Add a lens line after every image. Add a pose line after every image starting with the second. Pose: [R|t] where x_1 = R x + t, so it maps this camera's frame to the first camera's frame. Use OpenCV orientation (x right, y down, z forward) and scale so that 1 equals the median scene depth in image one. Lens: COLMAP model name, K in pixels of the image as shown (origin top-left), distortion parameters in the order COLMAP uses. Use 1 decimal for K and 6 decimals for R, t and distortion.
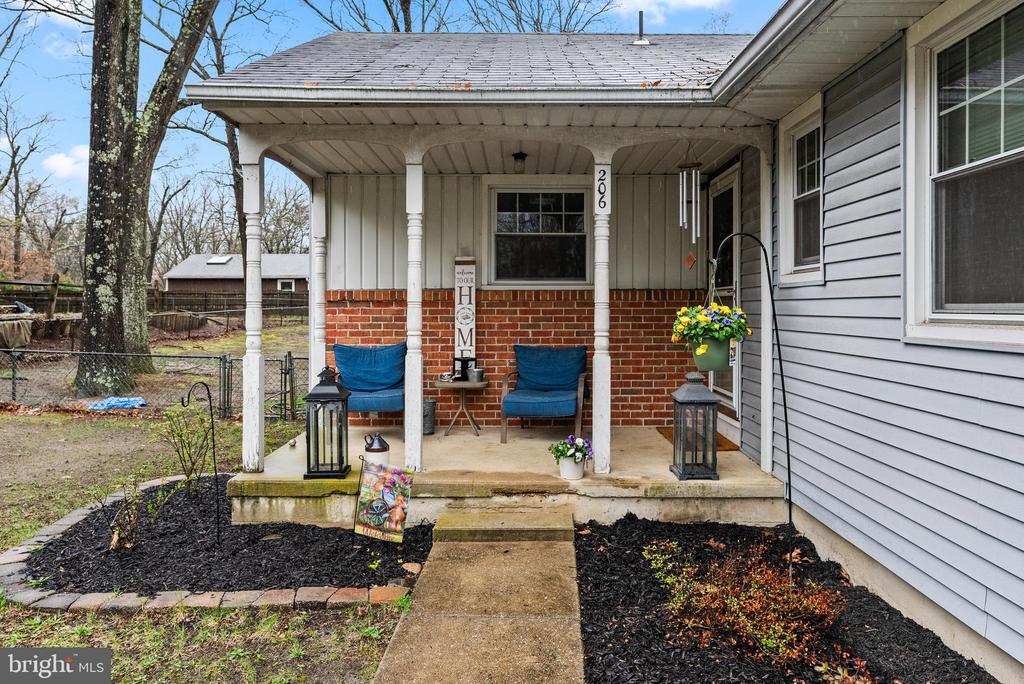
lens RADIAL K [[732.3, 0, 530.8], [0, 732.3, 313.7], [0, 0, 1]] dist [0.001076, 0.005306]
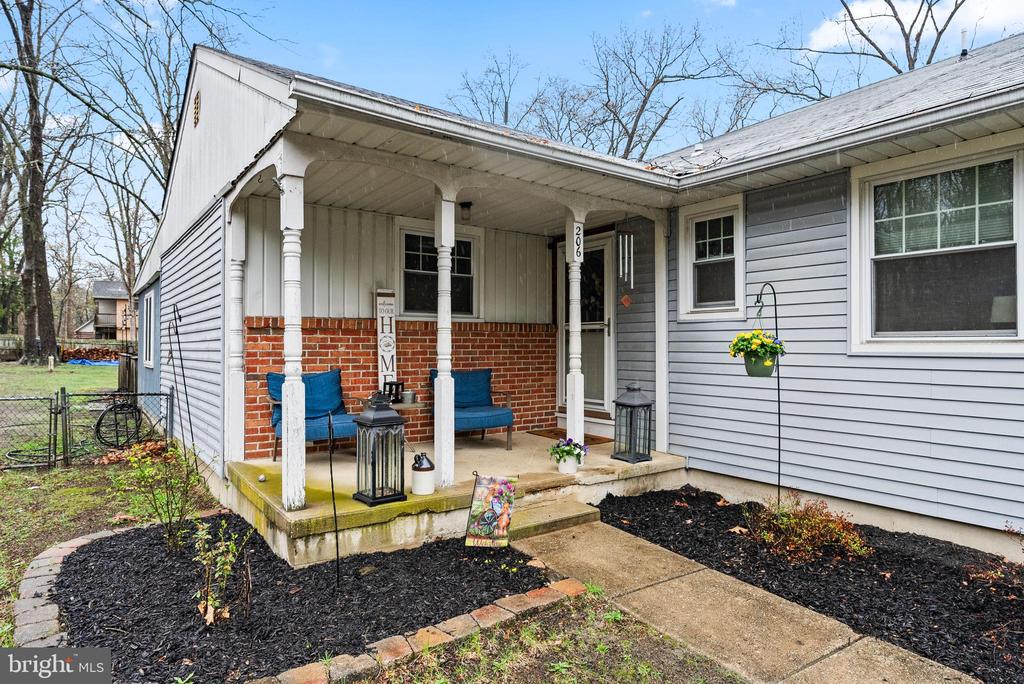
lens RADIAL K [[591.5, 0, 512.5], [0, 591.5, 344.6], [0, 0, 1]] dist [-0.003550, -0.001187]
pose [[0.813703, 0.001357, 0.581279, -0.610126], [0.003387, 0.999969, -0.007076, 0.015053], [-0.581271, 0.007727, 0.813673, 0.241989]]
